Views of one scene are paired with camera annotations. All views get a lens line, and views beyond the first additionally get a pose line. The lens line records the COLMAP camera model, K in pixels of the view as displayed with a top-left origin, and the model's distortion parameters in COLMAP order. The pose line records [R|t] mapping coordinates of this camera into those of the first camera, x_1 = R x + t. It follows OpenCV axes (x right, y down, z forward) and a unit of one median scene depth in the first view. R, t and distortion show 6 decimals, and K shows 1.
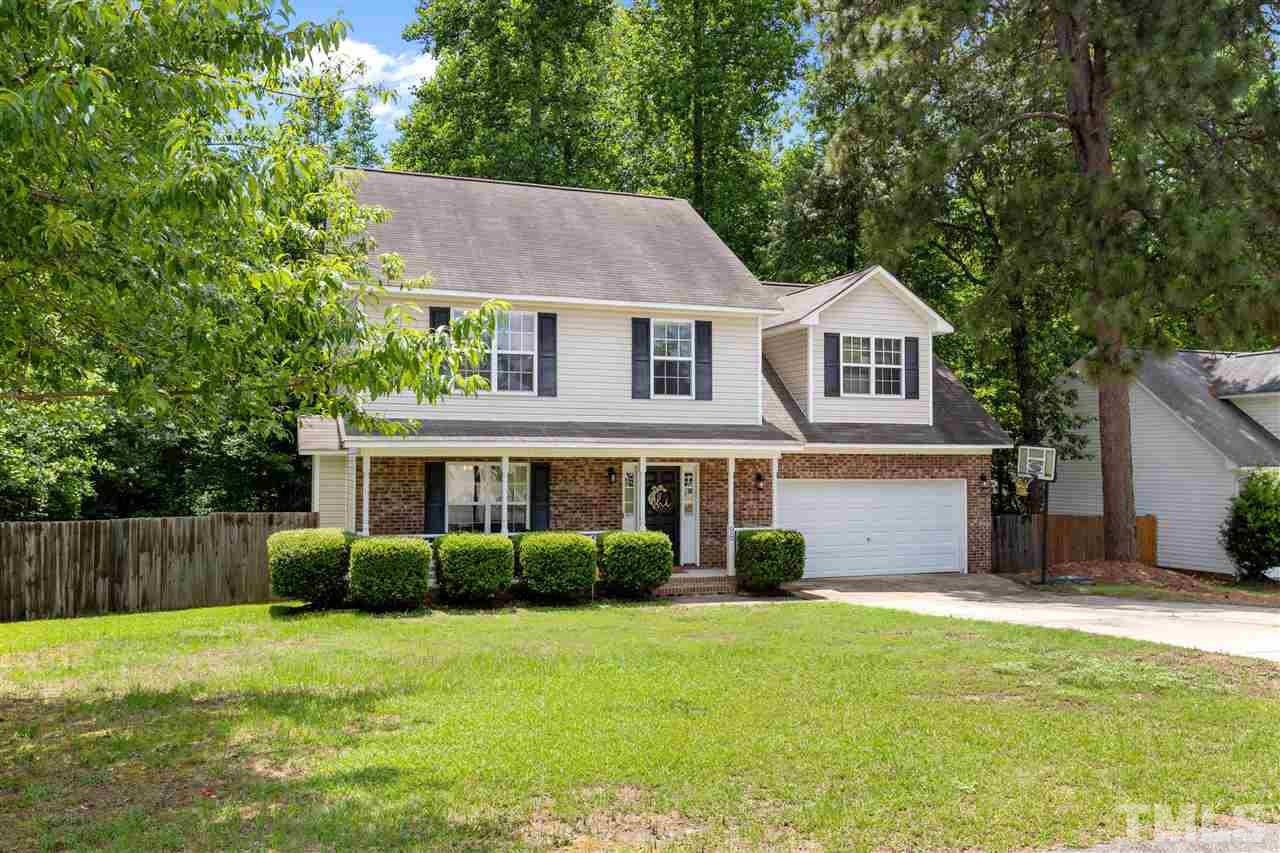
lens RADIAL K [[1056.1, 0, 631.9], [0, 1056.1, 421.7], [0, 0, 1]] dist [0.012988, 0.000417]
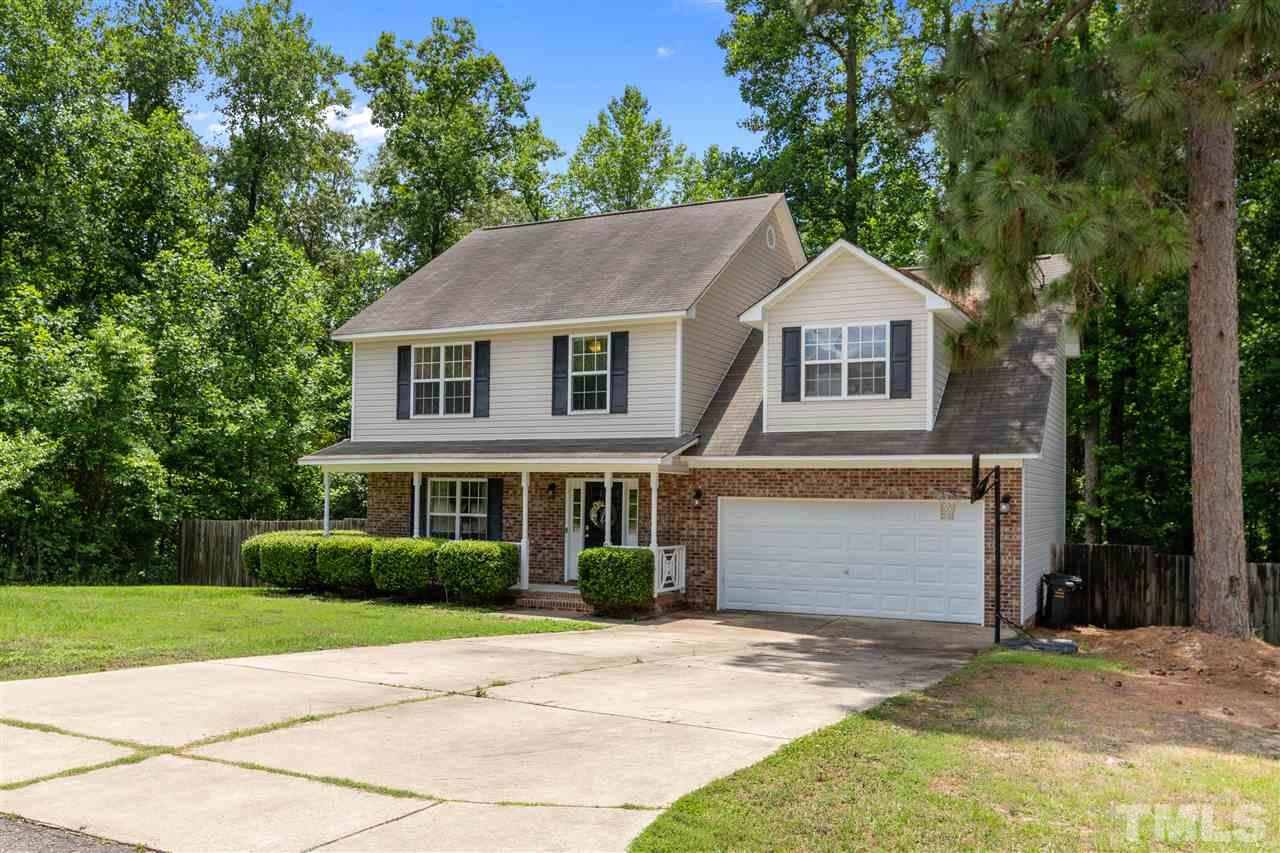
lens RADIAL K [[1178.9, 0, 643.3], [0, 1178.9, 436.1], [0, 0, 1]] dist [-0.002891, 0.000000]
pose [[0.675347, -0.026494, -0.737024, 0.881700], [0.025450, 0.999597, -0.012612, 0.014391], [0.737061, -0.010240, 0.675749, 0.288692]]
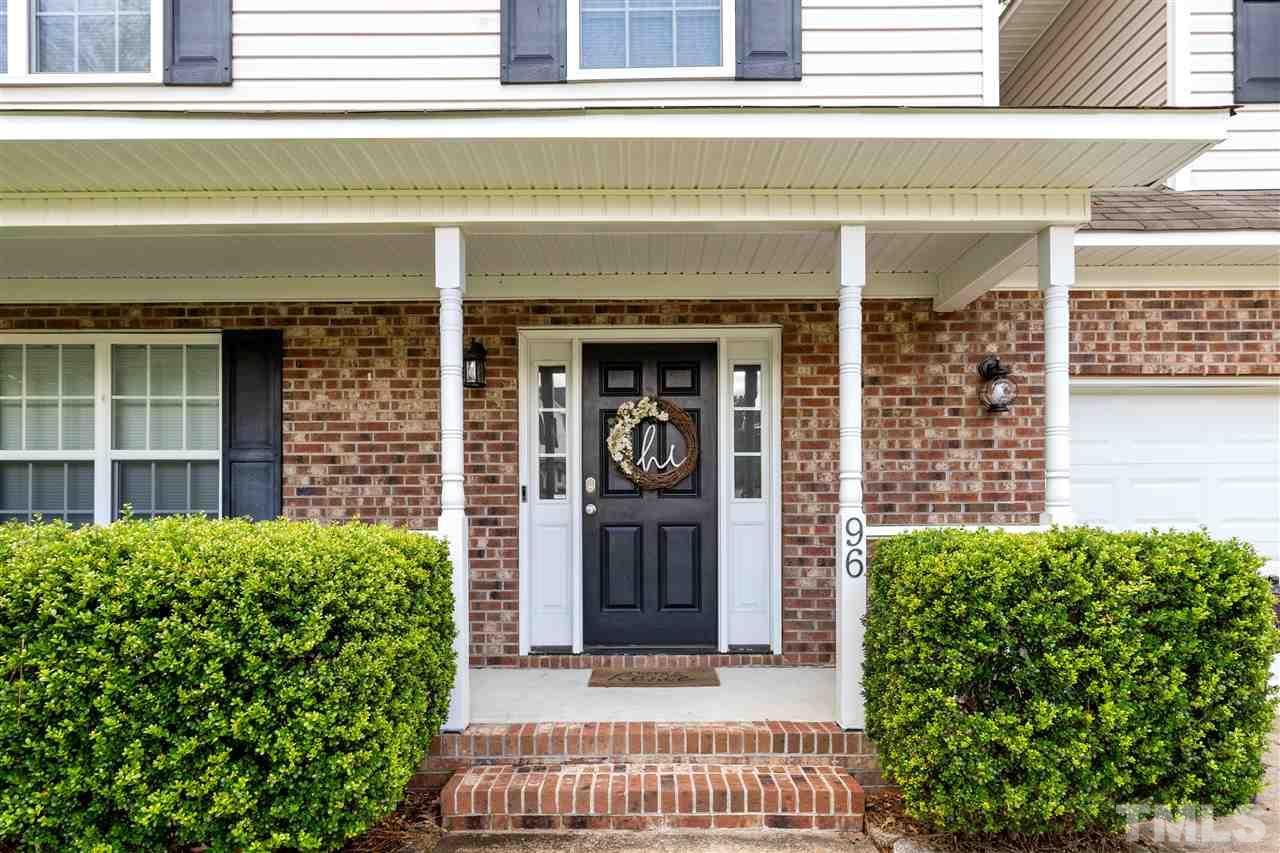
lens RADIAL K [[712.4, 0, 645.8], [0, 712.4, 514.1], [0, 0, 1]] dist [0.001612, 0.000959]
pose [[0.938623, -0.008919, -0.344829, 0.102178], [0.022553, 0.999113, 0.035547, 0.088345], [0.344206, -0.041143, 0.937992, 0.808673]]
